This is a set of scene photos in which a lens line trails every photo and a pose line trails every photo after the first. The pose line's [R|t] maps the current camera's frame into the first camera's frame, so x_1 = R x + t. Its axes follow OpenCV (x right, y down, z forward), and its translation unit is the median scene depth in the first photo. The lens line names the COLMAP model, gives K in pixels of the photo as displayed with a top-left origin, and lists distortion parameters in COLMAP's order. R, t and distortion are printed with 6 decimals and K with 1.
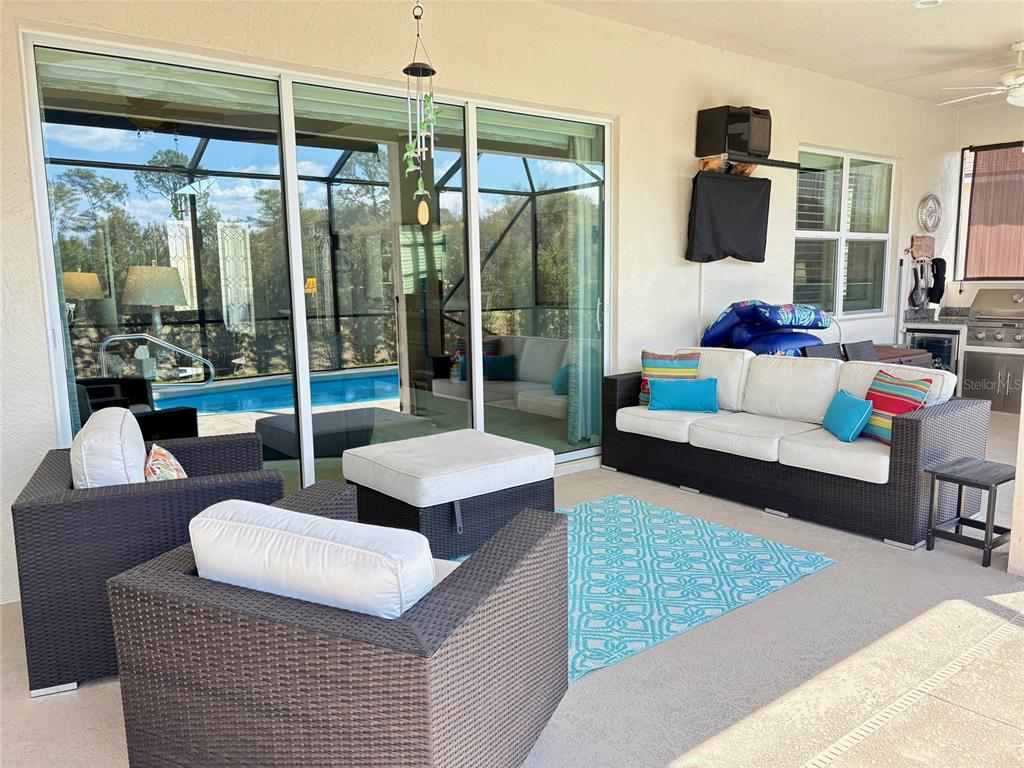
lens RADIAL K [[784.9, 0, 512.0], [0, 784.9, 384.0], [0, 0, 1]] dist [0.081861, -0.081770]
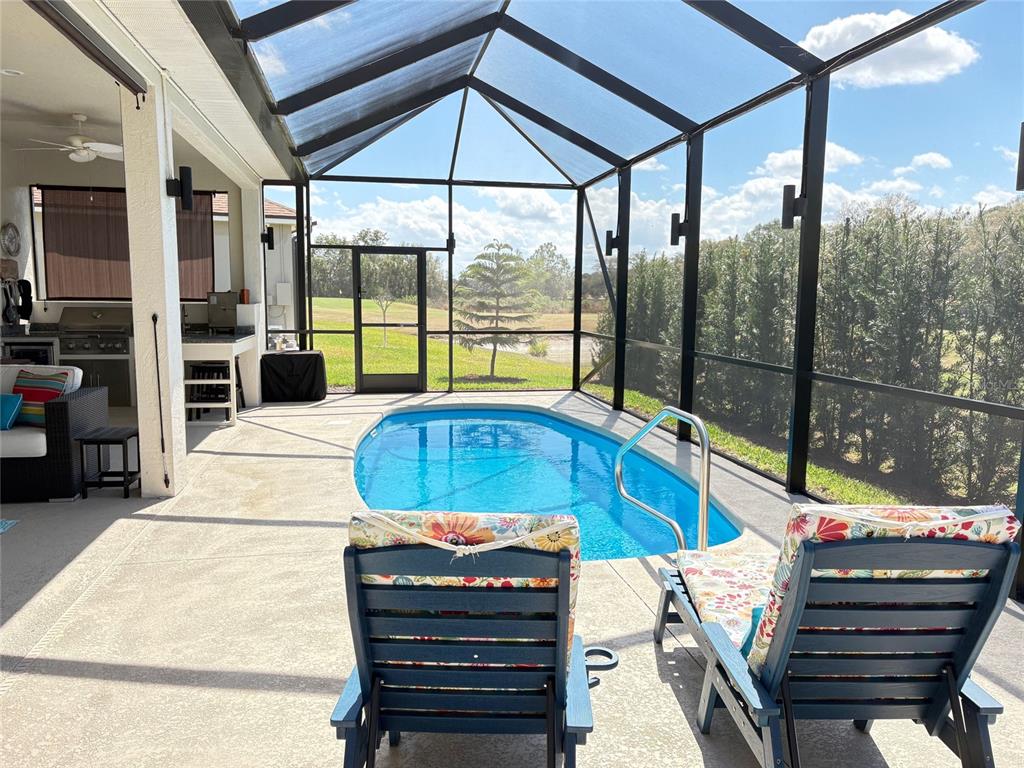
lens RADIAL K [[784.9, 0, 512.0], [0, 784.9, 384.0], [0, 0, 1]] dist [0.081861, -0.081770]
pose [[0.475412, -0.084831, 0.875664, -0.145828], [0.108360, 0.993408, 0.037408, 0.022216], [-0.873065, 0.077103, 0.481470, -0.141836]]
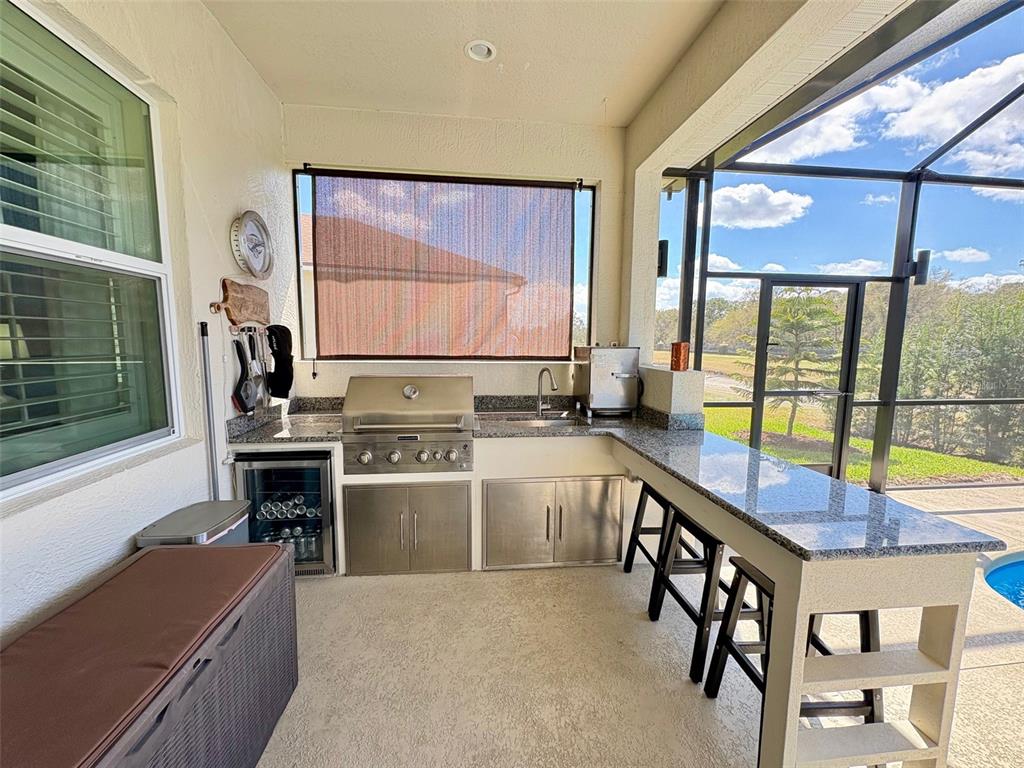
lens RADIAL K [[412.7, 0, 512.0], [0, 412.7, 384.0], [0, 0, 1]] dist [0.000917, 0.000091]
pose [[0.531320, -0.073446, 0.843981, 0.370129], [0.100781, 0.994640, 0.023111, -0.105244], [-0.841155, 0.072778, 0.535874, 0.704228]]
